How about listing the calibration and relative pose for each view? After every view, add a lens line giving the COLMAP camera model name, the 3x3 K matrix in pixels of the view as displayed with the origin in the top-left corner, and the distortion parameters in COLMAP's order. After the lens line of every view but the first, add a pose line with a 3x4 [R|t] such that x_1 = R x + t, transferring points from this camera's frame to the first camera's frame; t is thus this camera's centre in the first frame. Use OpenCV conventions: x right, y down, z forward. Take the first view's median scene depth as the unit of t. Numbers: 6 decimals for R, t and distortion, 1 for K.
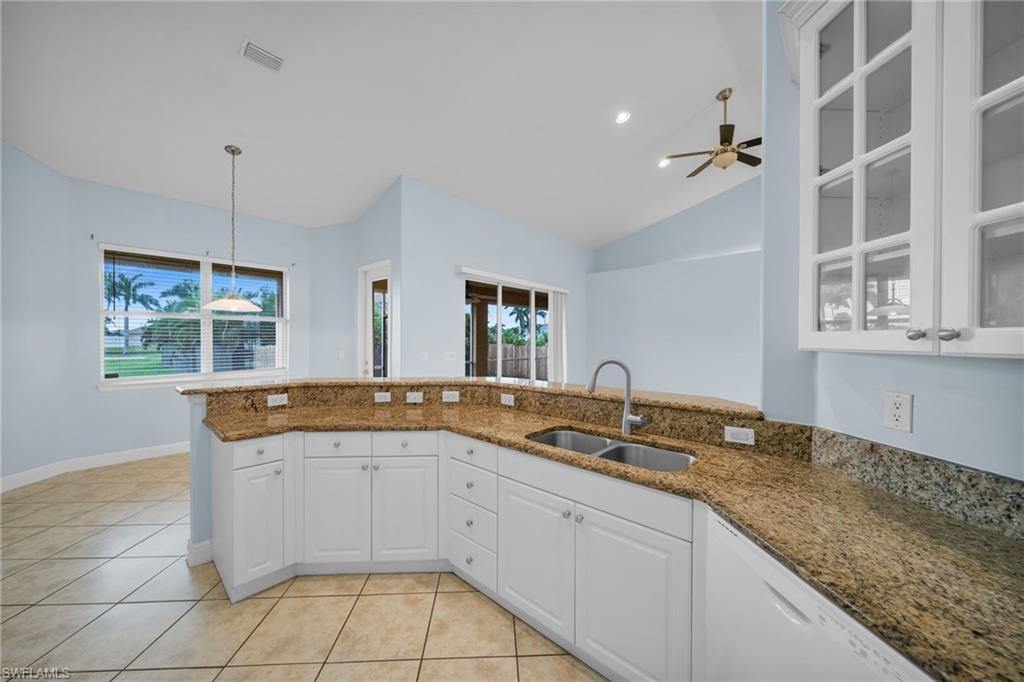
lens RADIAL K [[360.1, 0, 509.8], [0, 360.1, 342.6], [0, 0, 1]] dist [0.001640, -0.001366]
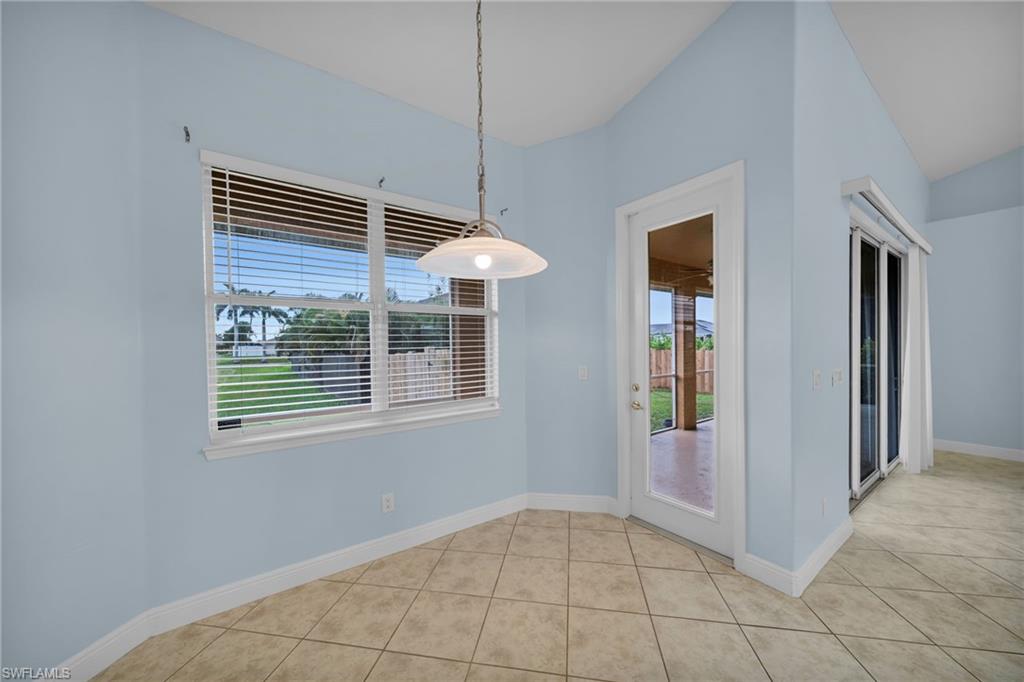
lens RADIAL K [[360.1, 0, 512.7], [0, 360.1, 348.0], [0, 0, 1]] dist [0.001640, -0.001366]
pose [[0.977083, -0.015969, -0.212258, -0.812754], [0.016838, 0.999856, 0.002288, -0.010628], [0.212191, -0.005809, 0.977211, 0.787384]]
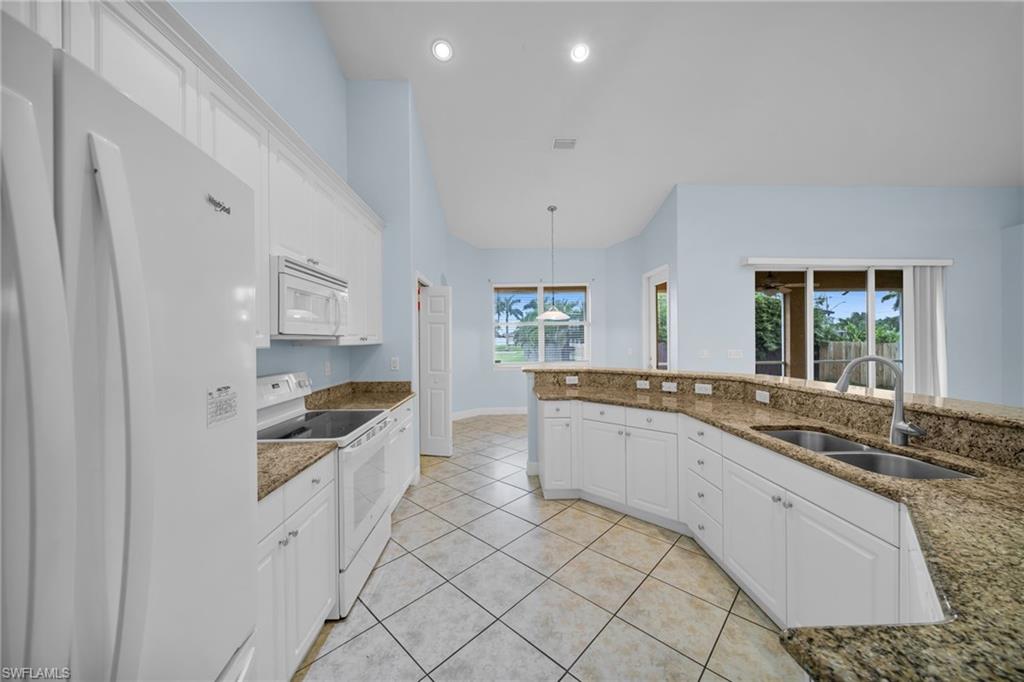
lens RADIAL K [[360.1, 0, 510.6], [0, 360.1, 341.6], [0, 0, 1]] dist [0.001640, -0.001366]
pose [[0.690889, -0.006506, -0.722931, 0.220113], [0.007801, 0.999968, -0.001545, 0.003804], [0.722918, -0.004572, 0.690918, -0.171641]]
